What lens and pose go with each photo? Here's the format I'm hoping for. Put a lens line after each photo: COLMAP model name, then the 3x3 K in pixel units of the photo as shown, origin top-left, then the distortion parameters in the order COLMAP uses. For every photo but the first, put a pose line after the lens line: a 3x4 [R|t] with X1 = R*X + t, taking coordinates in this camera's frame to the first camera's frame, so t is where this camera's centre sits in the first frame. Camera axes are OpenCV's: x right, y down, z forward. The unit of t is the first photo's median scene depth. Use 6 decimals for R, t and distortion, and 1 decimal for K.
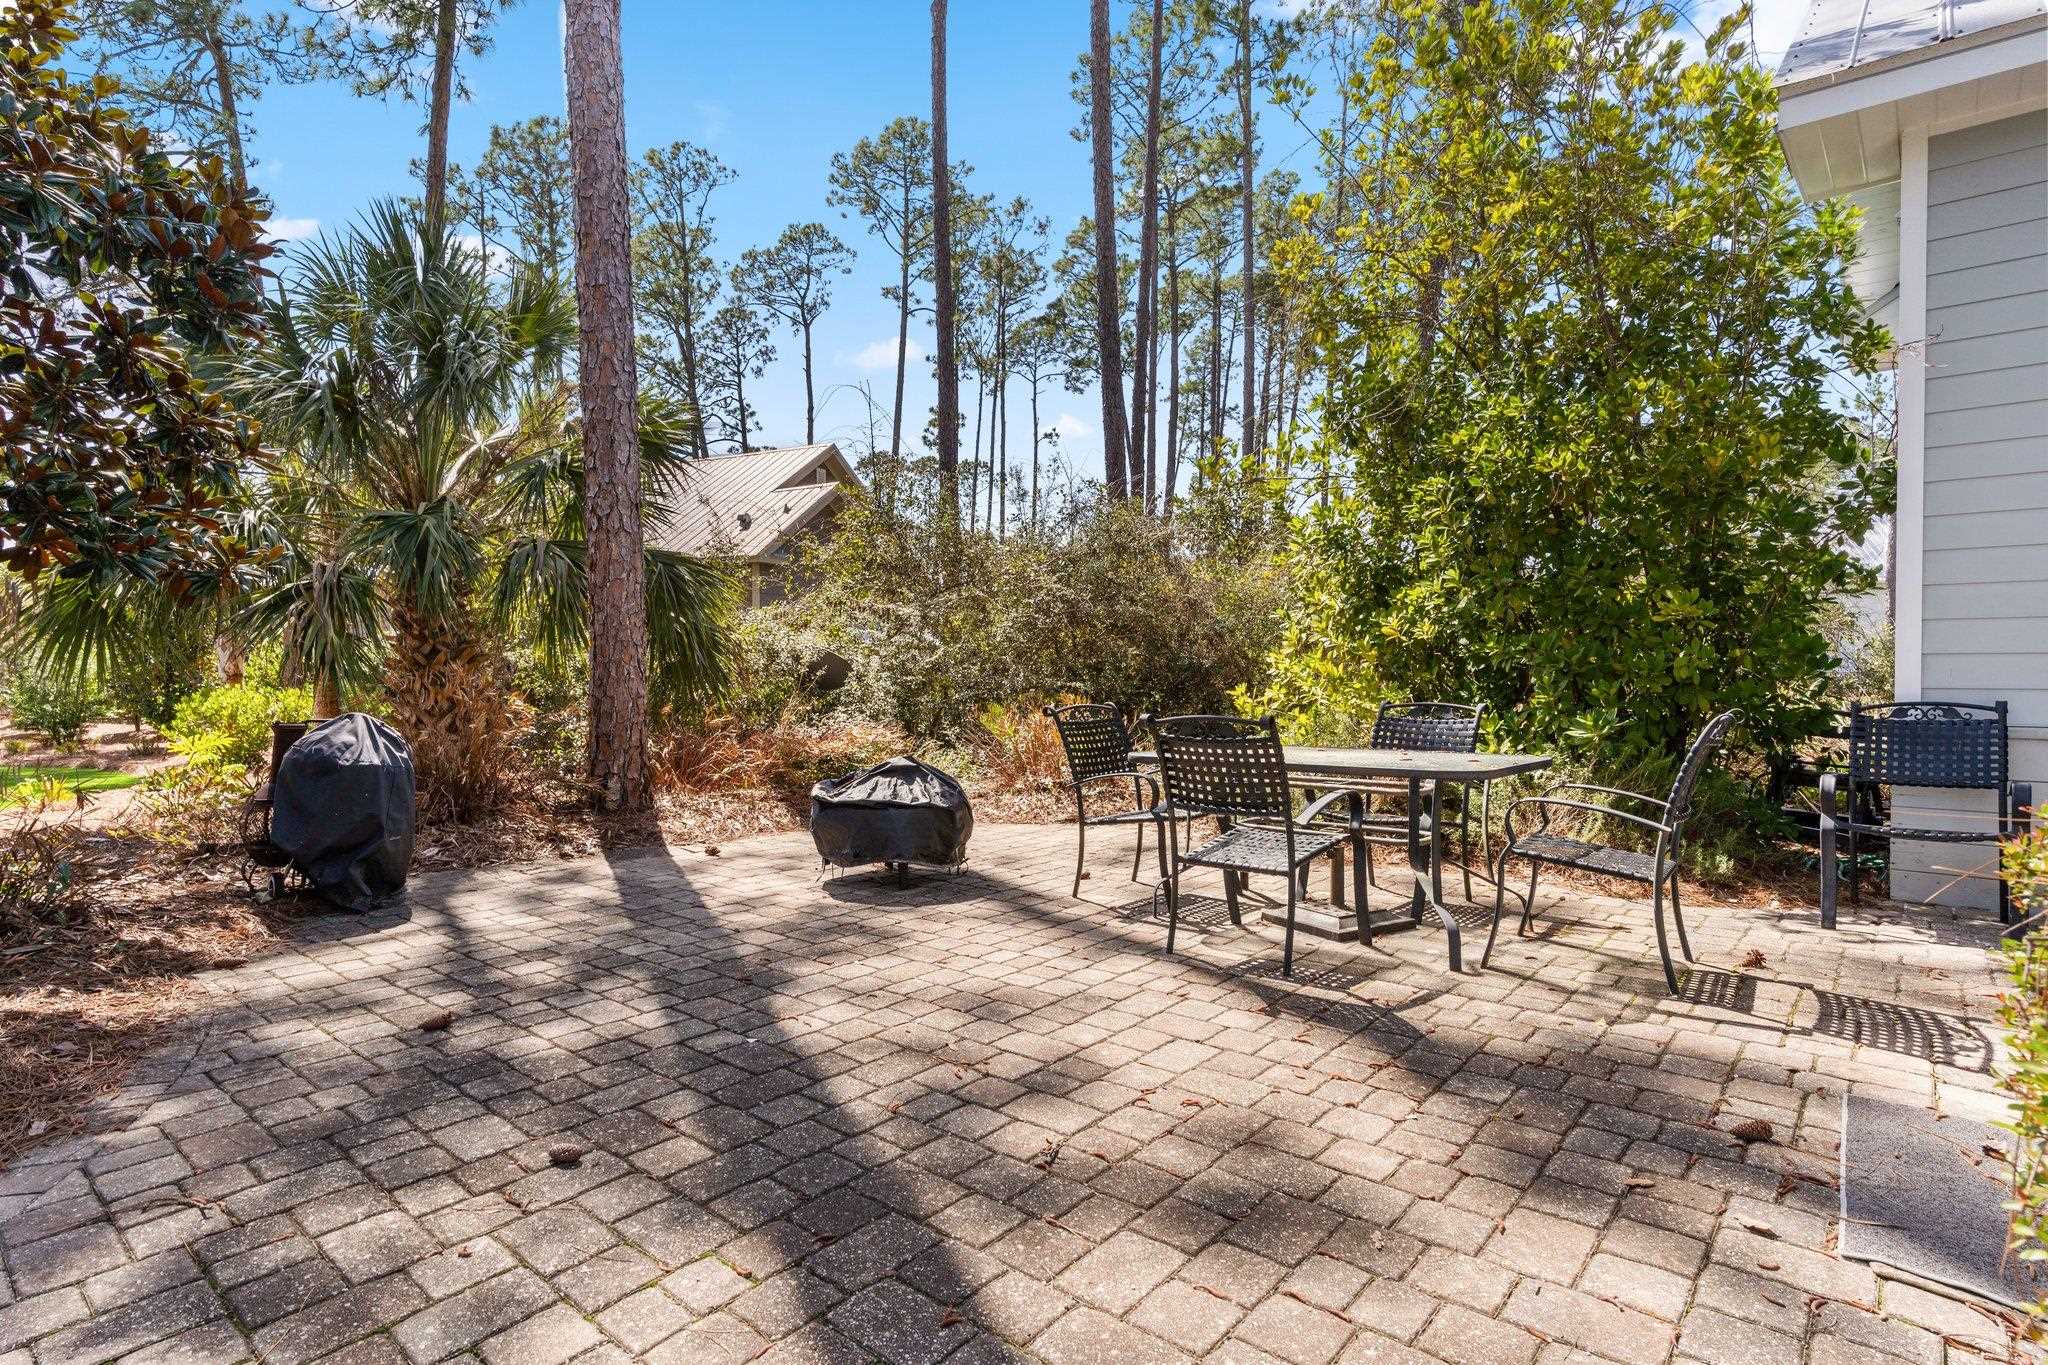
lens RADIAL K [[1062.5, 0, 1026.5], [0, 1062.5, 672.1], [0, 0, 1]] dist [-0.000856, 0.000184]
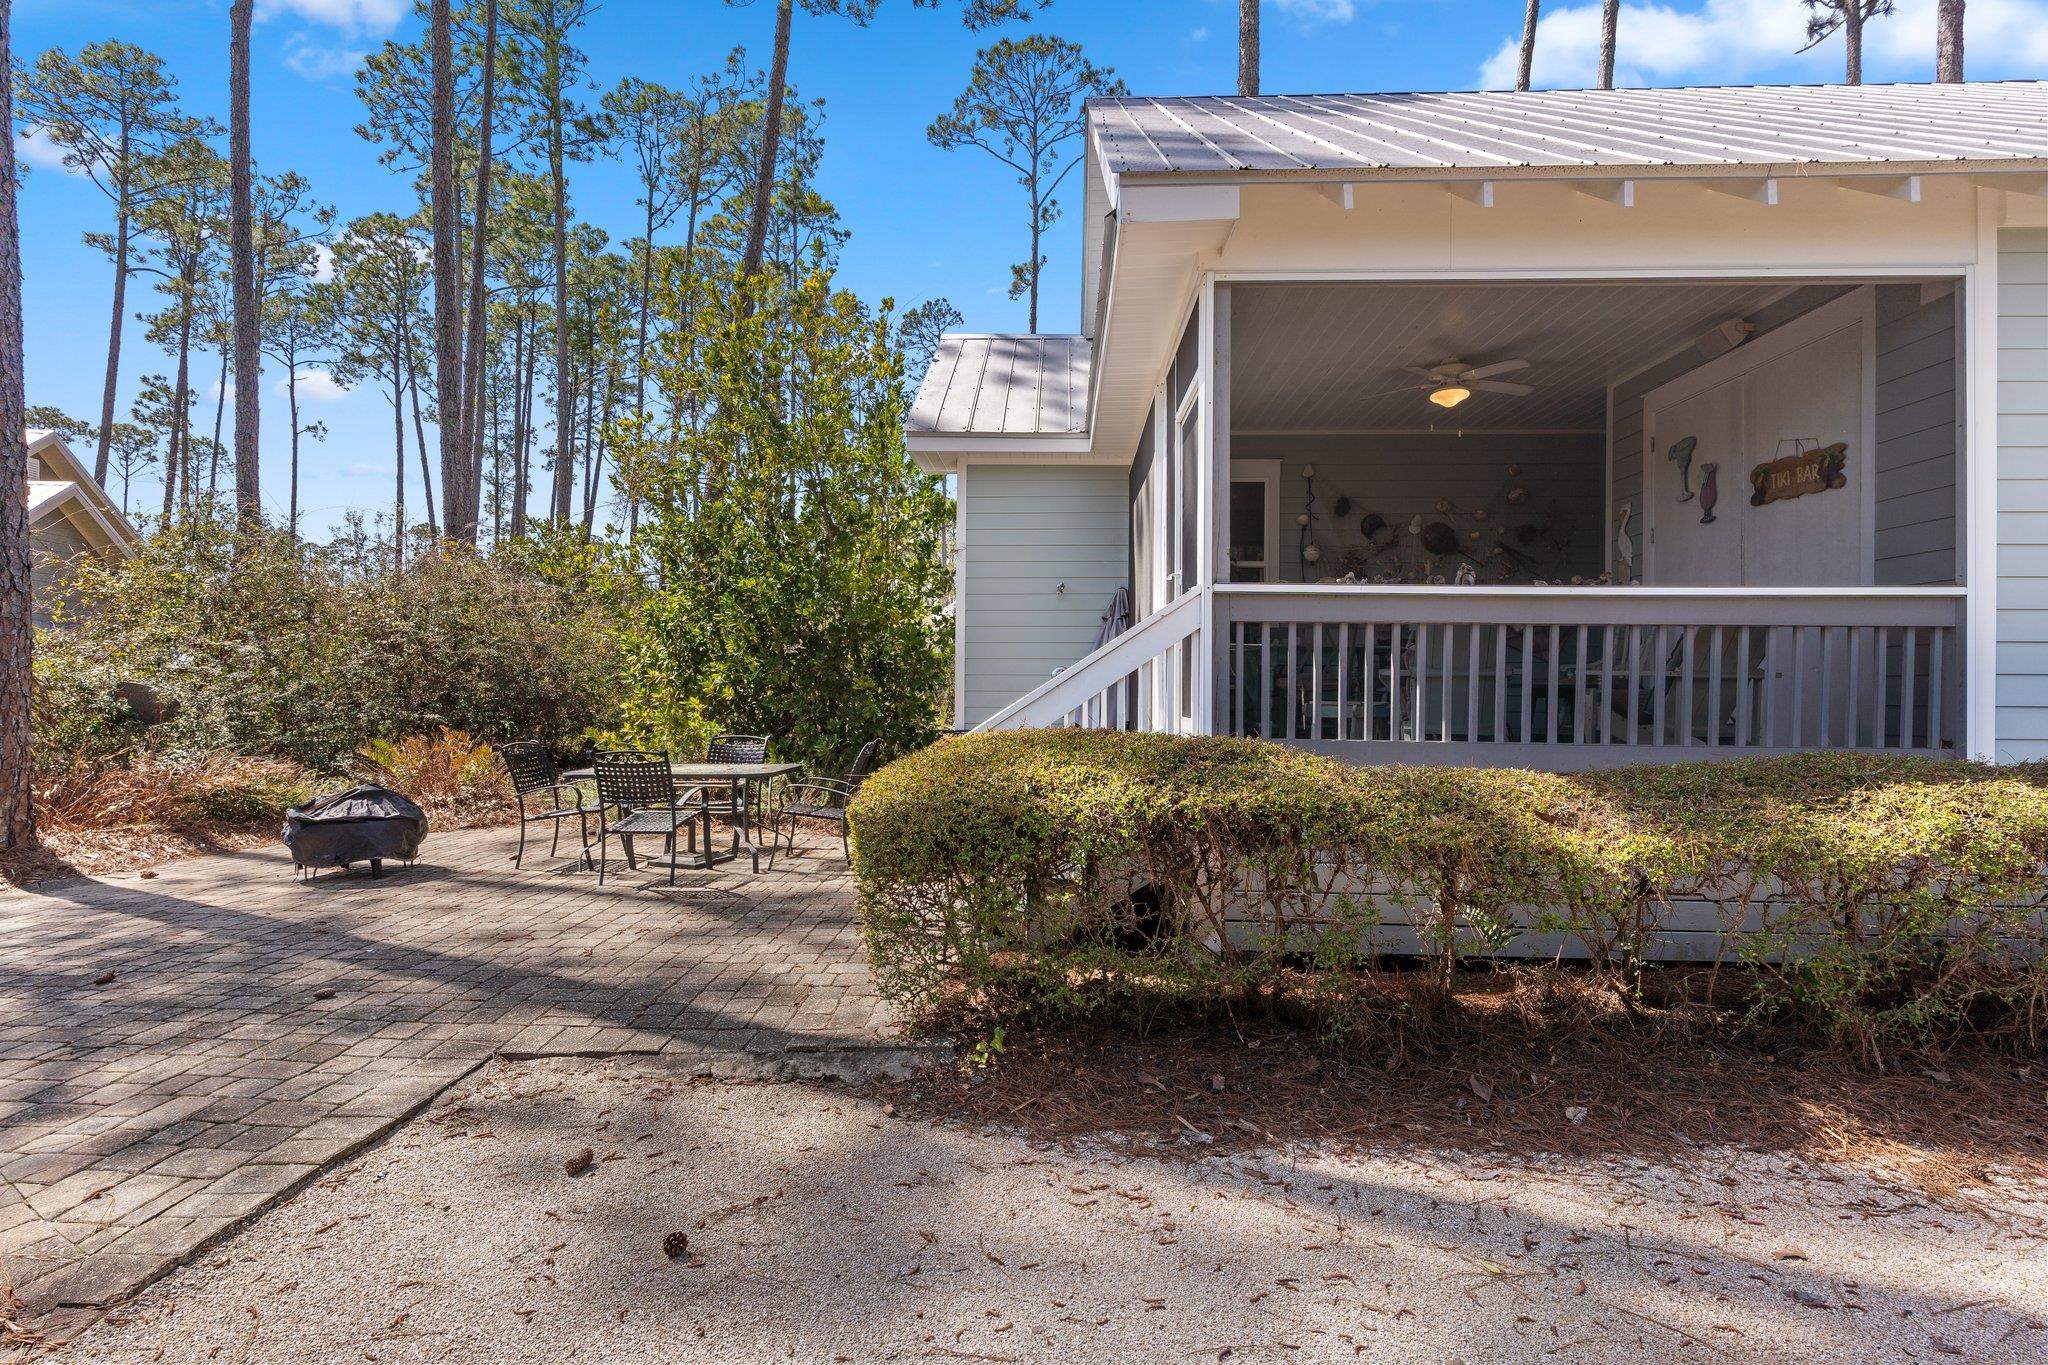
lens RADIAL K [[977.5, 0, 1017.3], [0, 977.5, 680.5], [0, 0, 1]] dist [0.002439, 0.000309]
pose [[0.791143, 0.006408, 0.611597, -0.231491], [-0.002214, 0.999969, -0.007613, -0.048059], [-0.611627, 0.004669, 0.791133, -0.524721]]
